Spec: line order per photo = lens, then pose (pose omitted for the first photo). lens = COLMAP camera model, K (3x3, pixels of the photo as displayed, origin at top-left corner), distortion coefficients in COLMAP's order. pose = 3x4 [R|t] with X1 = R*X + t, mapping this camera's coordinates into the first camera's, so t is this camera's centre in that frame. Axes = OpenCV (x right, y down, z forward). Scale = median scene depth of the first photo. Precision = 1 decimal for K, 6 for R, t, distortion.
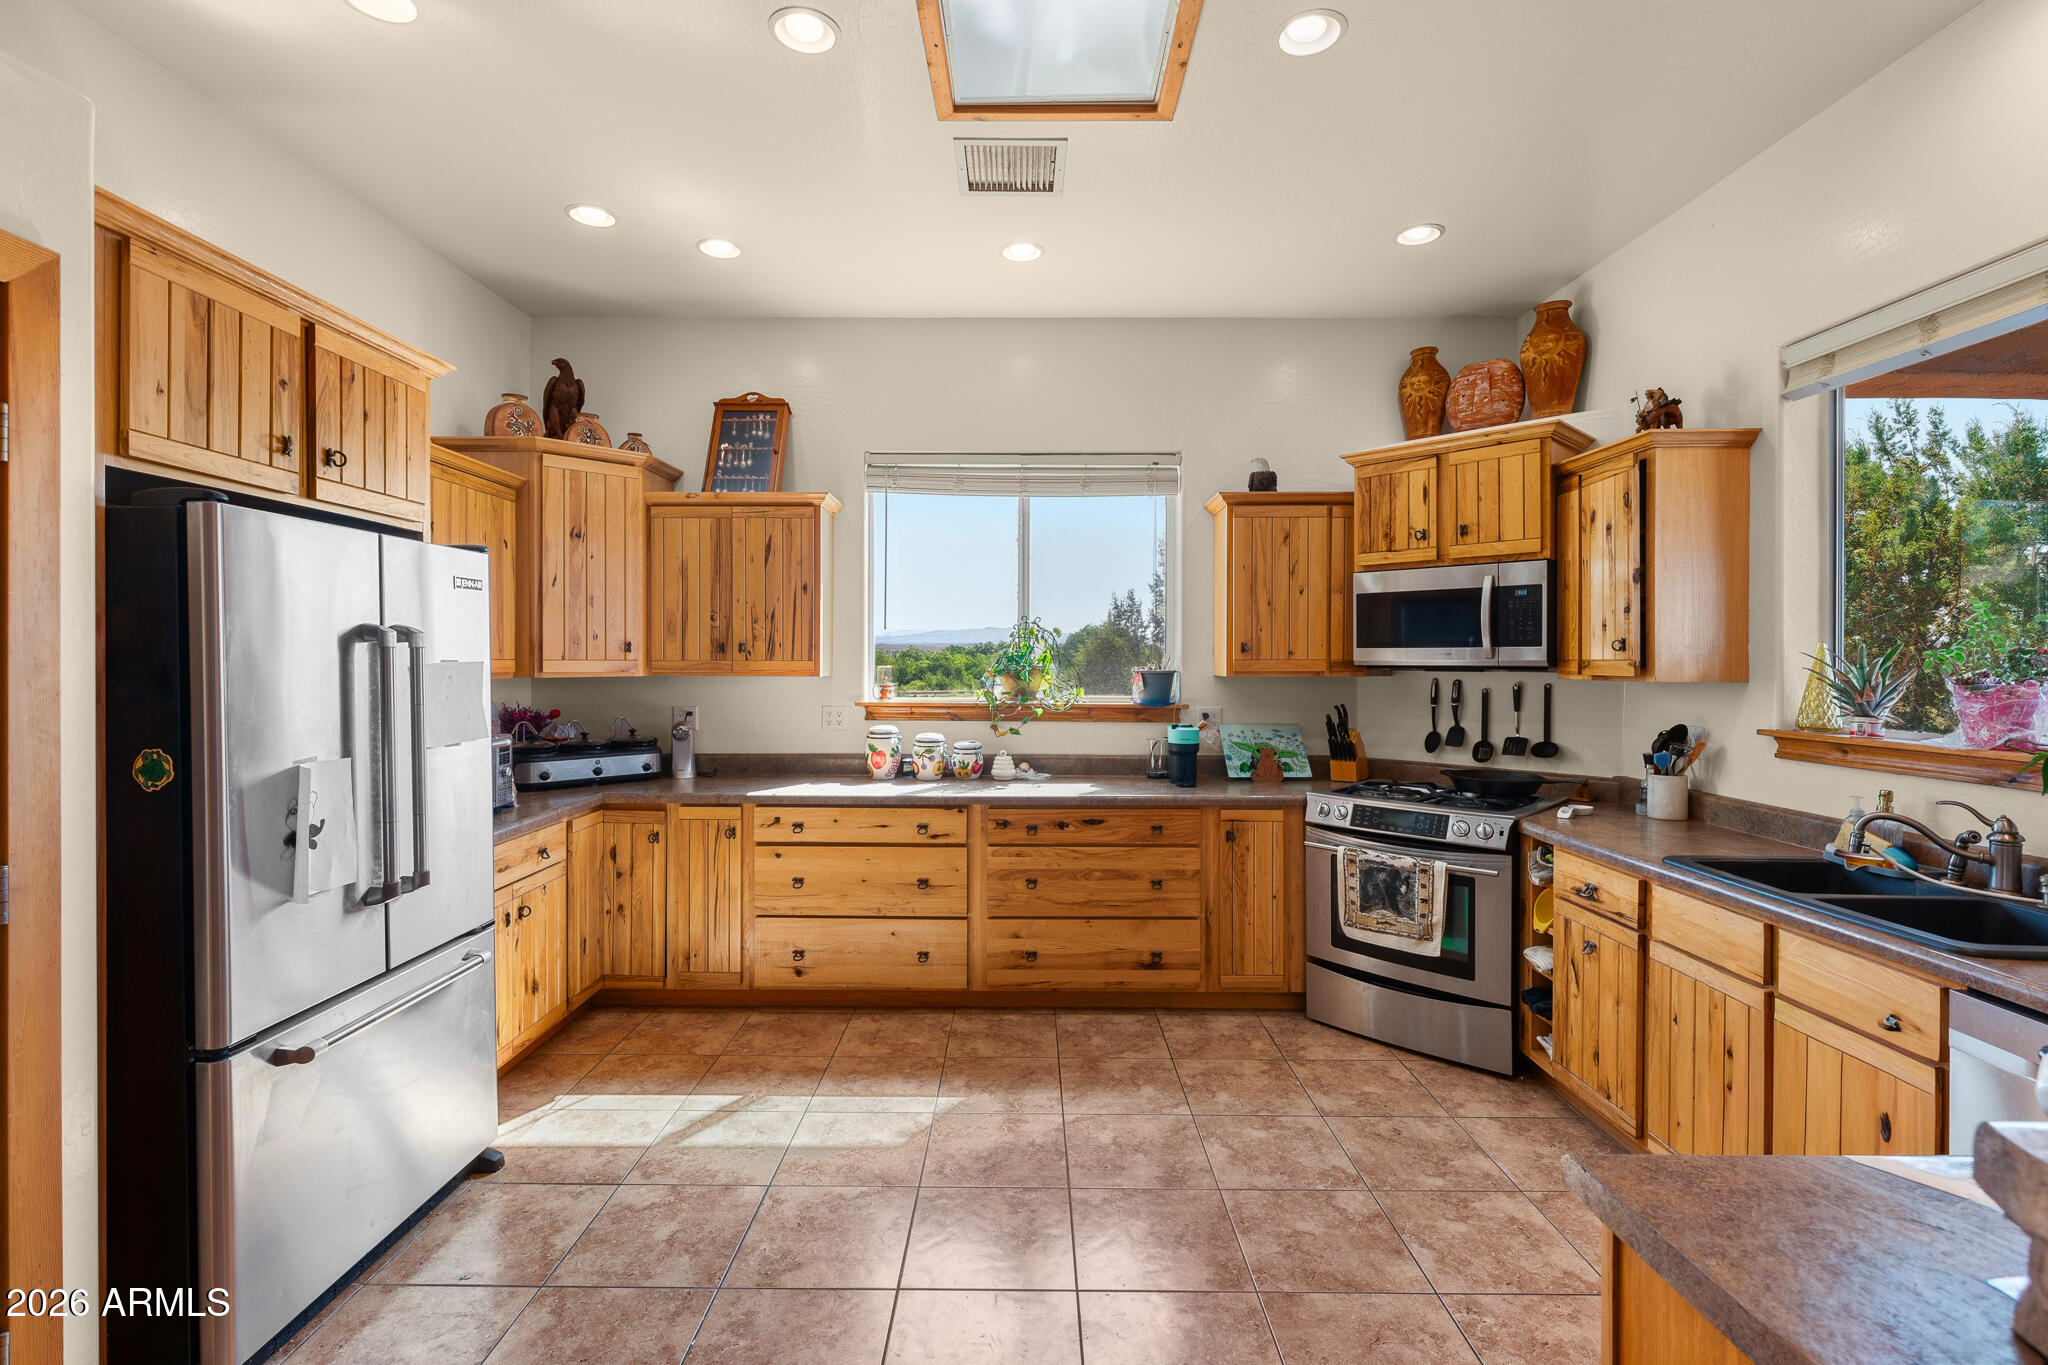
lens RADIAL K [[924.4, 0, 1013.7], [0, 924.4, 664.5], [0, 0, 1]] dist [0.000080, 0.000176]
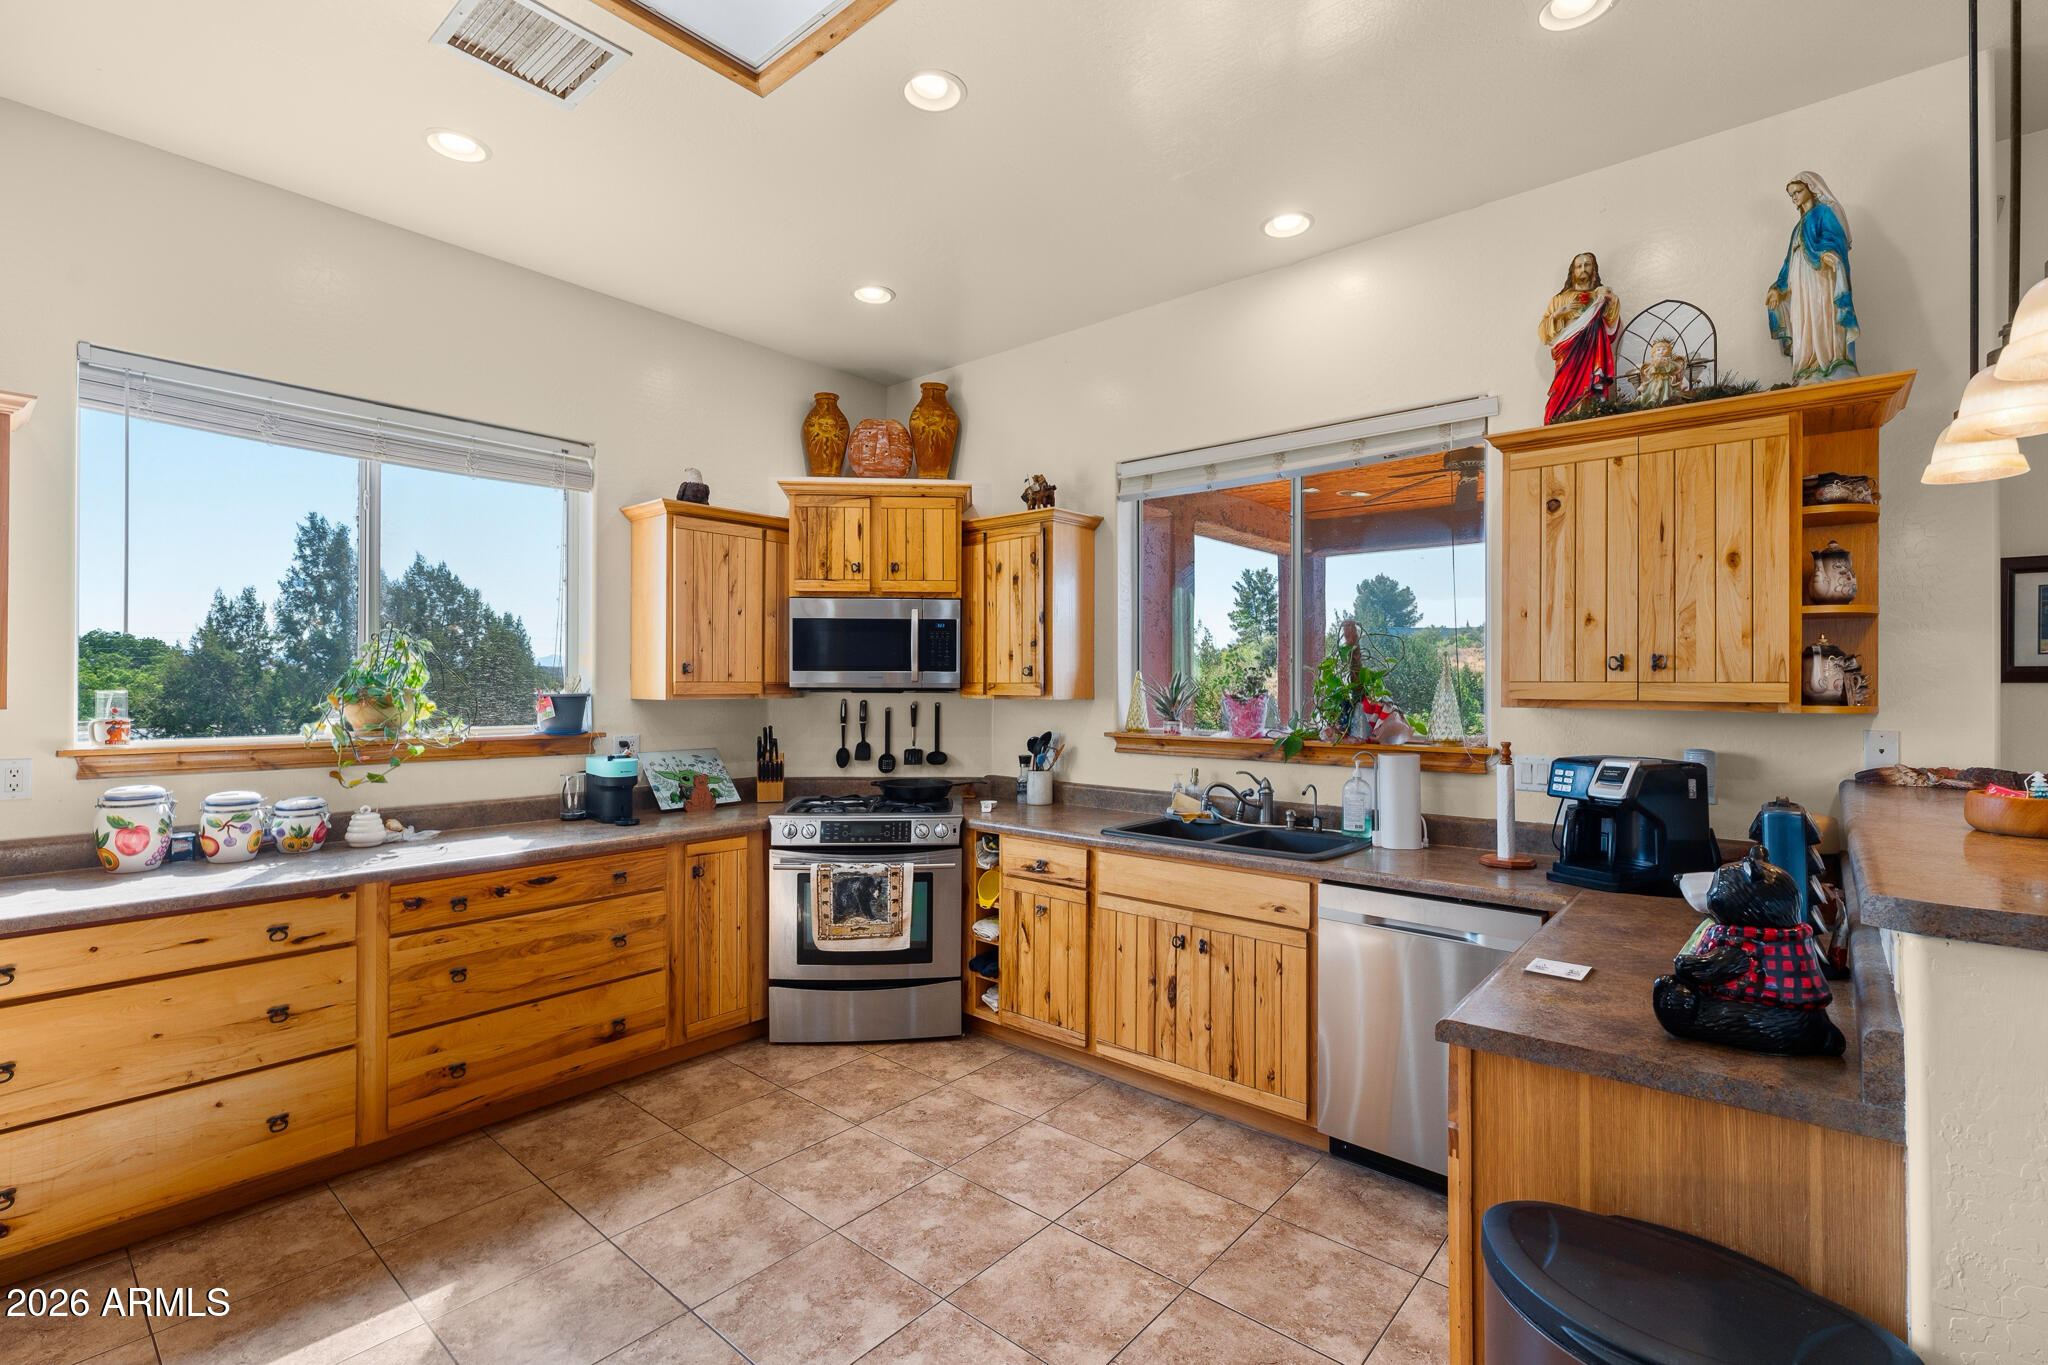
lens RADIAL K [[924.4, 0, 1018.1], [0, 924.4, 678.1], [0, 0, 1]] dist [0.000080, 0.000176]
pose [[0.643222, 0.004919, 0.765664, -0.268330], [0.001137, 0.999972, -0.007380, -0.001711], [-0.765679, 0.005618, 0.643199, 0.154178]]
